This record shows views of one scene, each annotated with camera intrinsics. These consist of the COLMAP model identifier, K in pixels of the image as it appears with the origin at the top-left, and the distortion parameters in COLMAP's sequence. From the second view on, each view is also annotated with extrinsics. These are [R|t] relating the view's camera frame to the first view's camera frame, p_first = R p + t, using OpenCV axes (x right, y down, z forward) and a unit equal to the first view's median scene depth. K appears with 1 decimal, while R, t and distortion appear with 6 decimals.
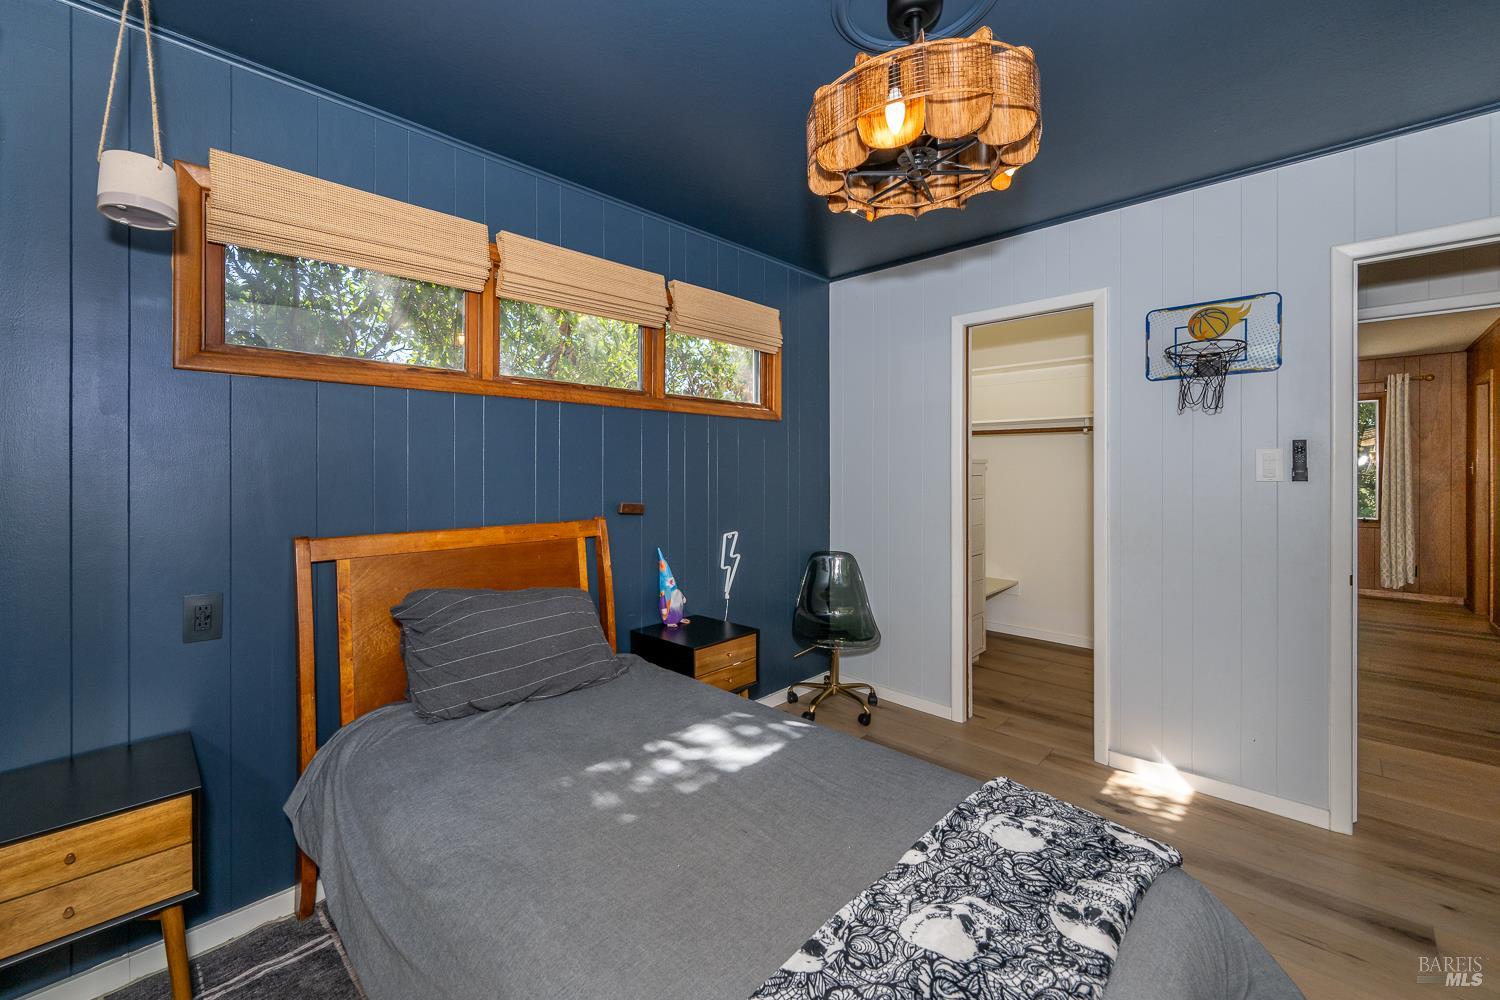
lens RADIAL K [[597.2, 0, 742.3], [0, 597.2, 469.7], [0, 0, 1]] dist [-0.001054, 0.000786]
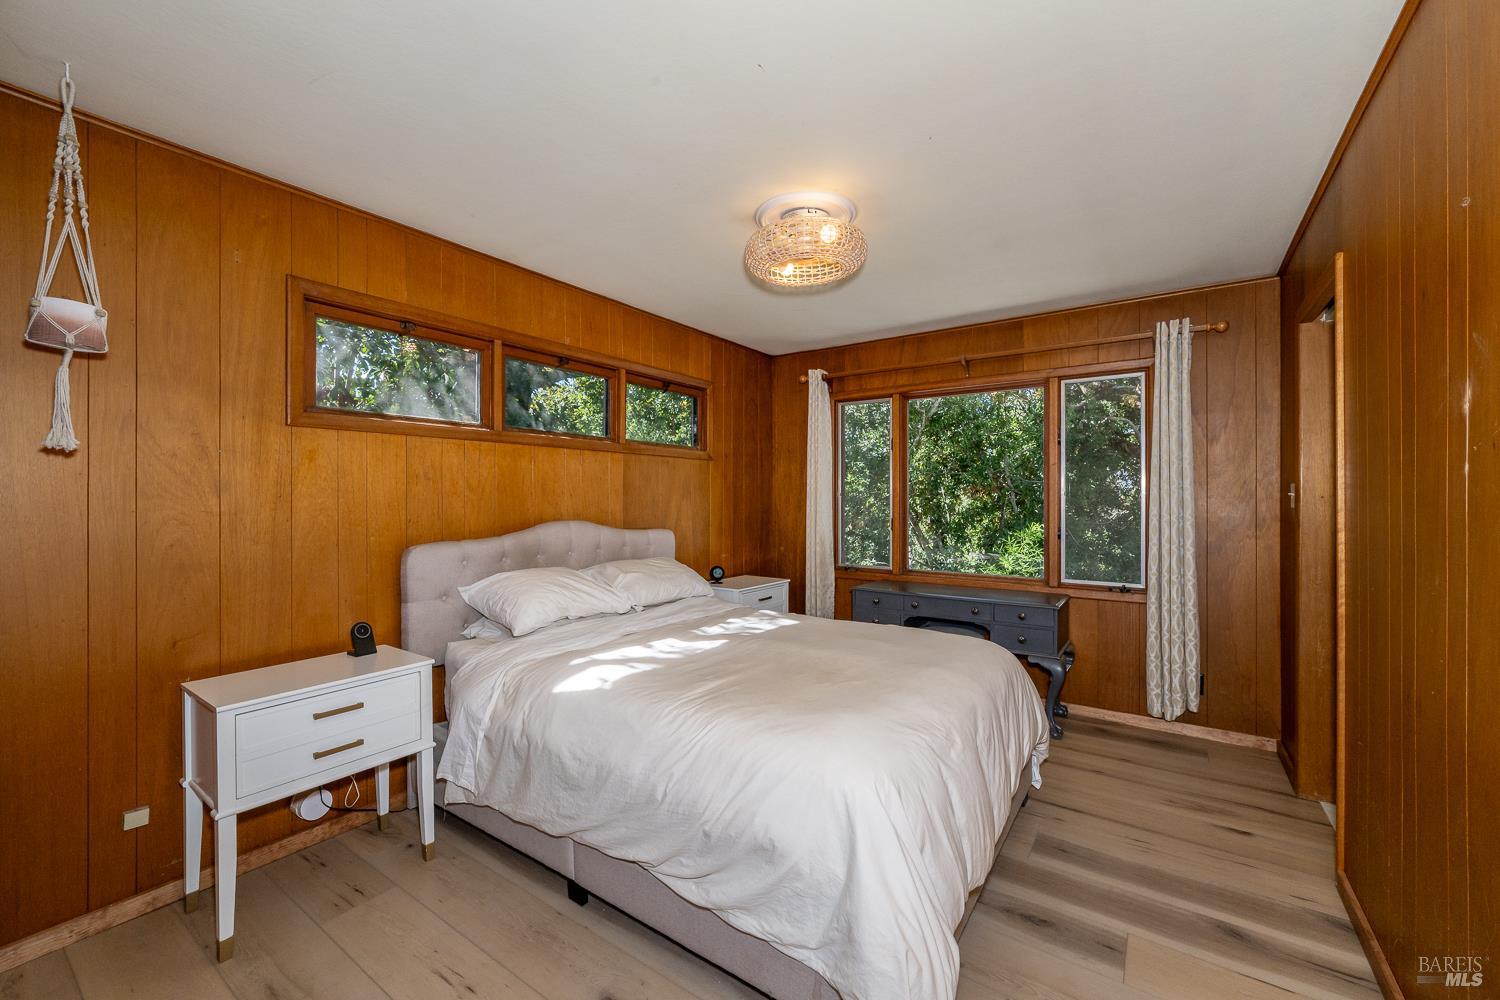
lens RADIAL K [[597.2, 0, 748.6], [0, 597.2, 490.2], [0, 0, 1]] dist [-0.001054, 0.000786]
pose [[0.981955, -0.000751, 0.189115, 0.615614], [0.001007, 0.999999, -0.001260, -0.006909], [-0.189114, 0.001428, 0.981954, 0.539764]]
